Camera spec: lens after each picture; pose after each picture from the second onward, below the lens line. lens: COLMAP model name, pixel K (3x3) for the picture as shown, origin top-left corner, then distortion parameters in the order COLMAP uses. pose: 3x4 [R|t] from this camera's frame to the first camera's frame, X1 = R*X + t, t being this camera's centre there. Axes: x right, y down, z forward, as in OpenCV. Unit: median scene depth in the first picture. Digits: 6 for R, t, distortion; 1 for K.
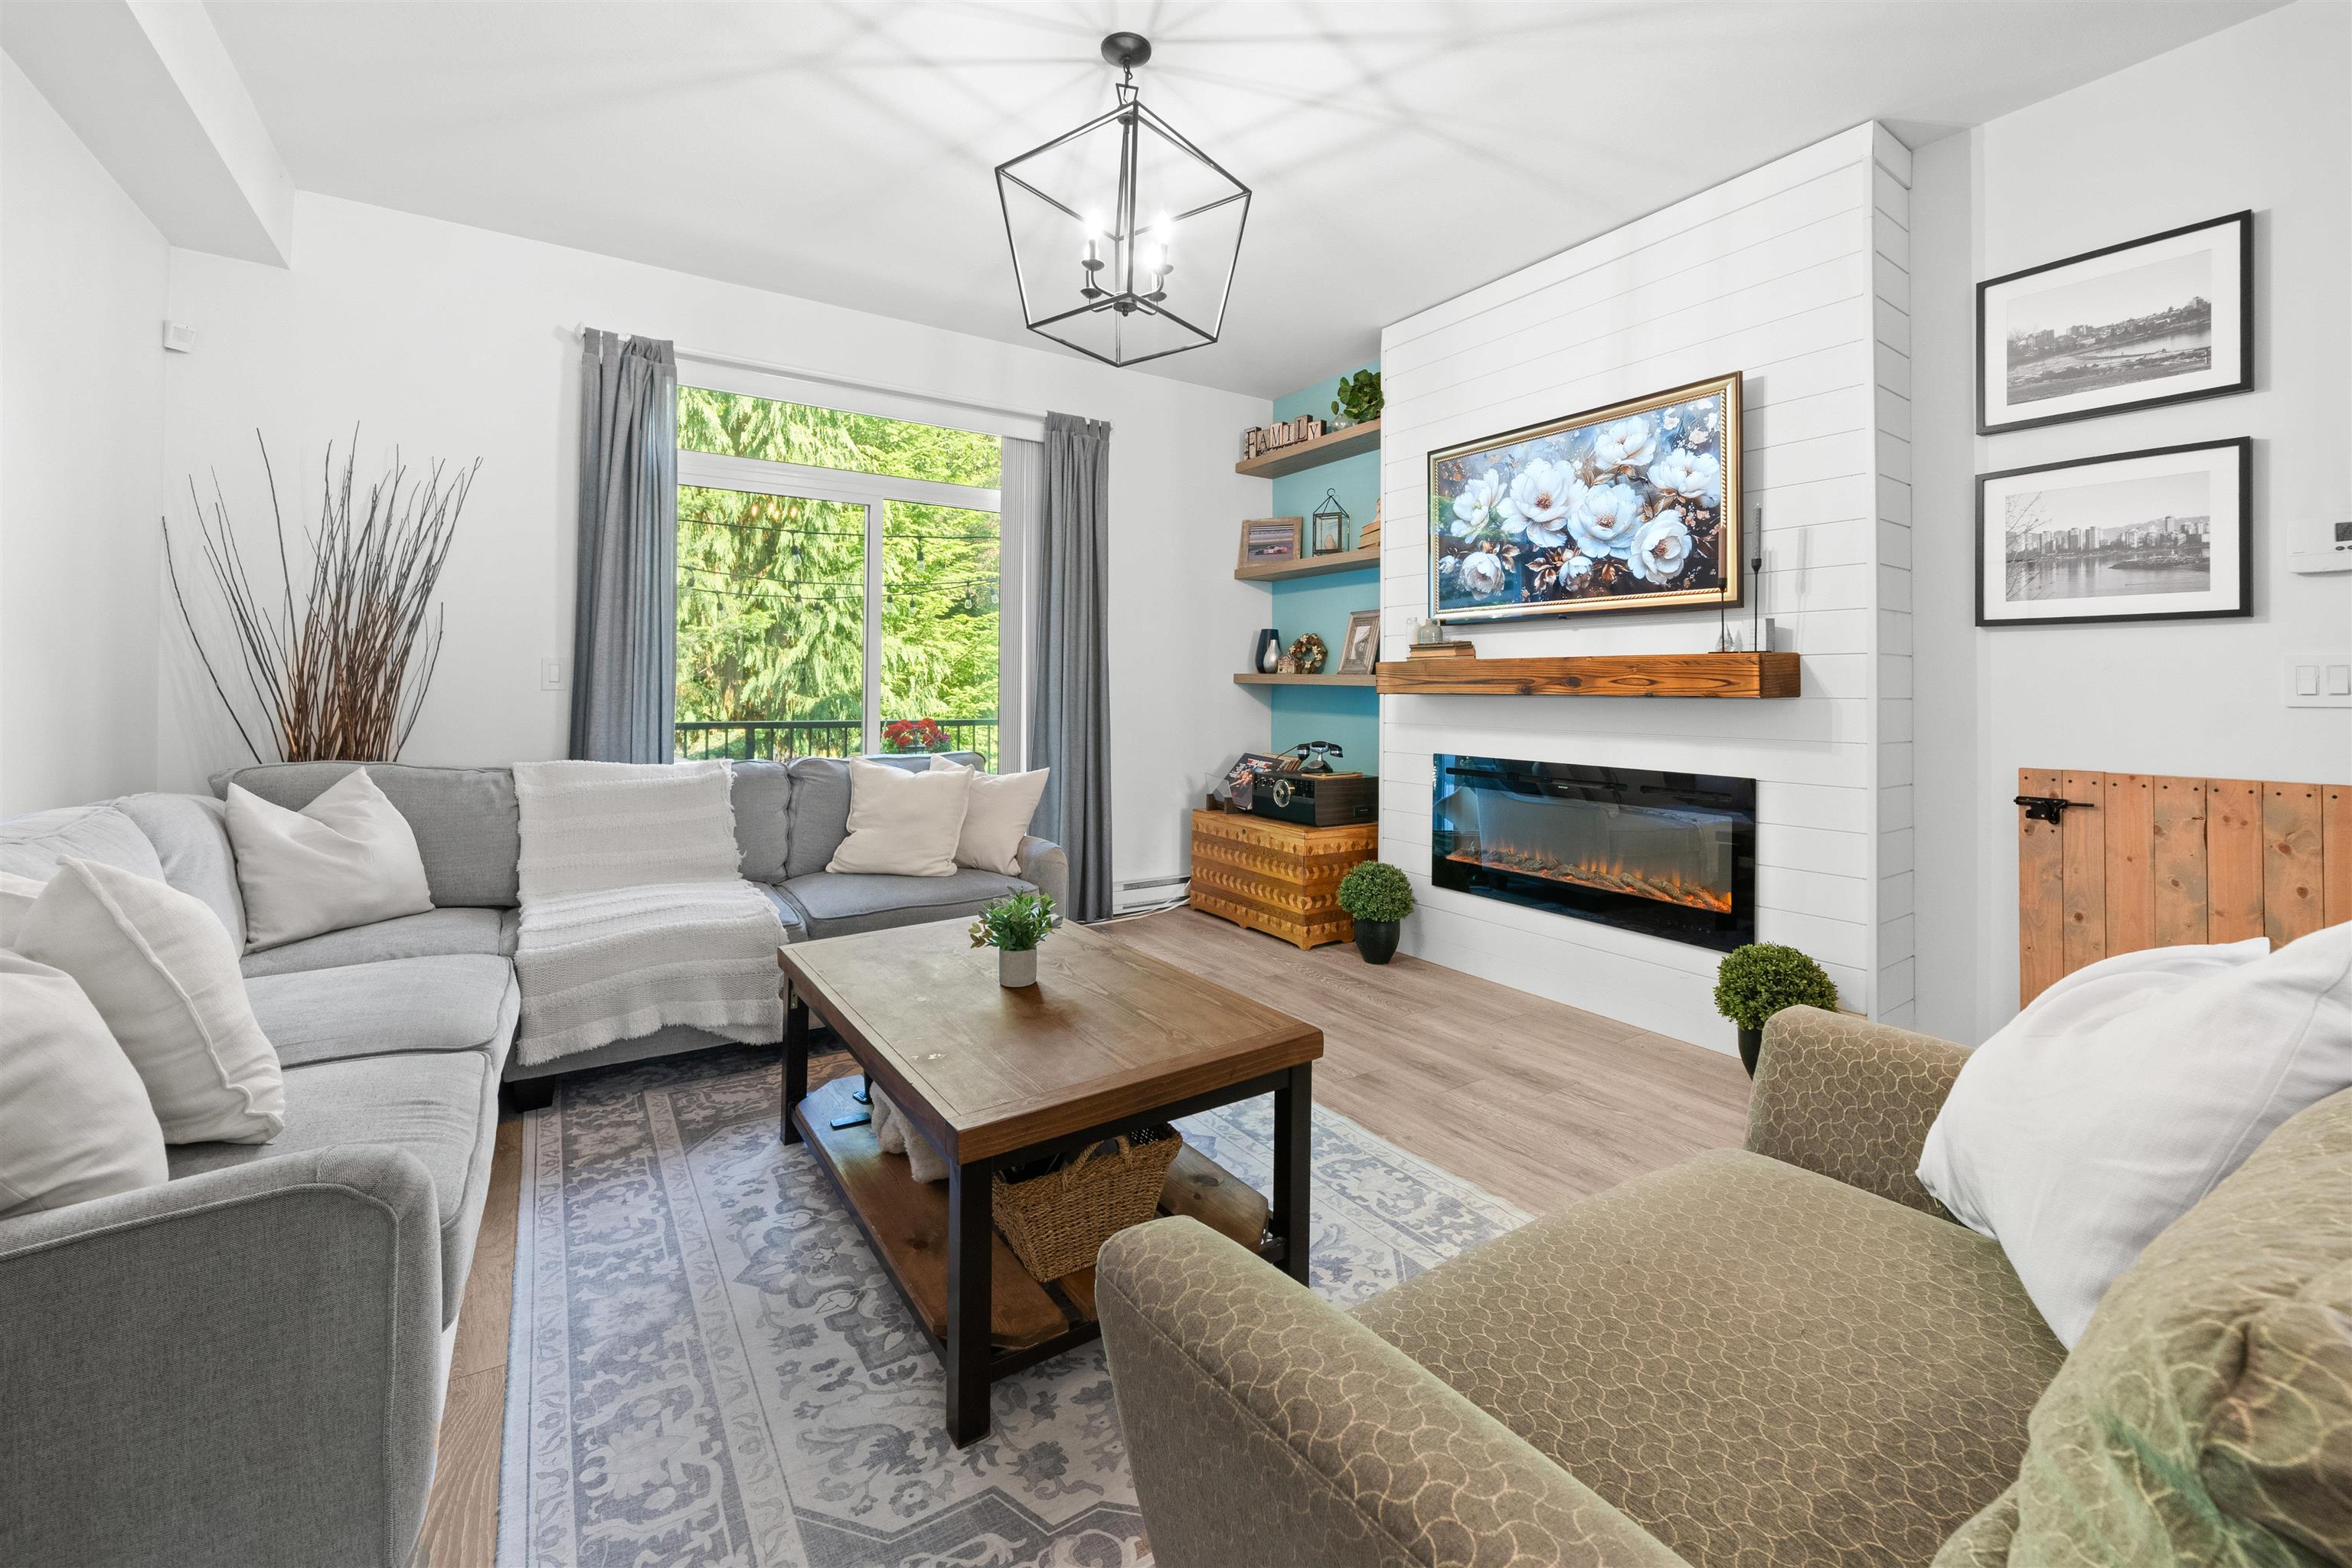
lens RADIAL K [[949.5, 0, 1188.2], [0, 949.5, 650.7], [0, 0, 1]] dist [-0.000581, -0.000302]
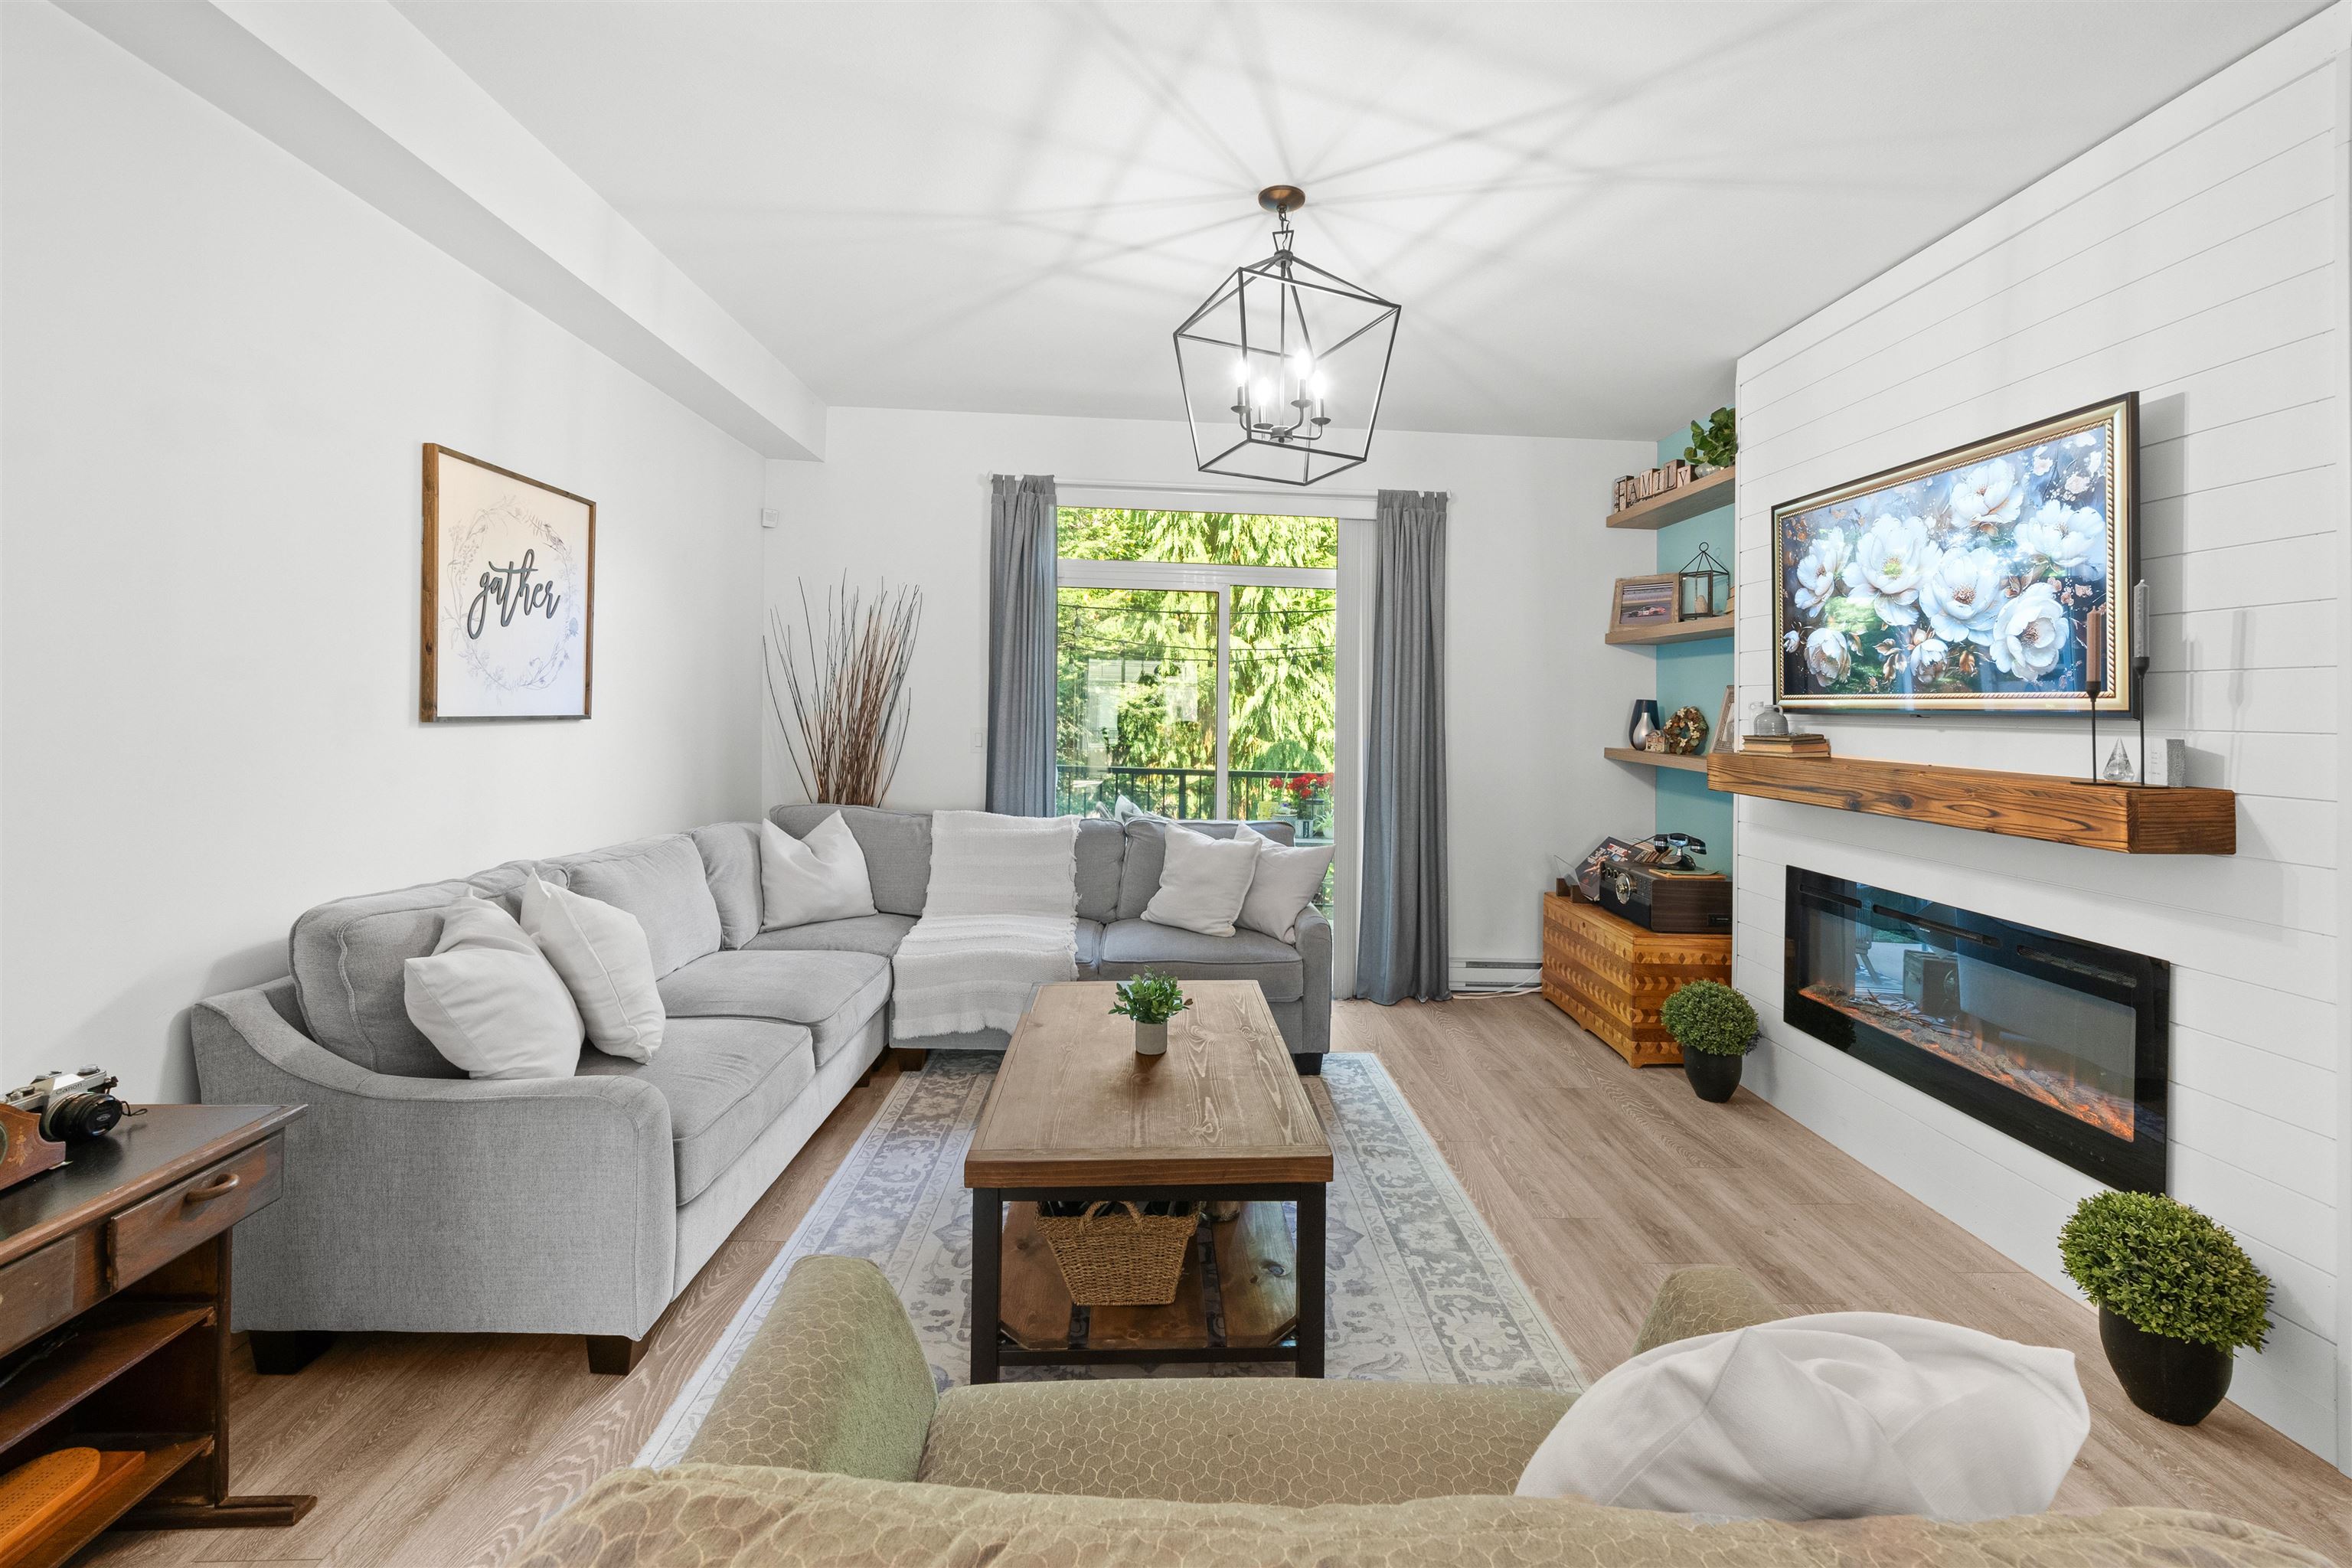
lens RADIAL K [[970.9, 0, 1220.2], [0, 970.9, 681.7], [0, 0, 1]] dist [0.001402, 0.000121]
pose [[0.862633, 0.004225, -0.505813, 0.310601], [-0.001361, 0.999981, 0.006031, -0.068345], [0.505829, -0.004515, 0.862622, 0.012795]]
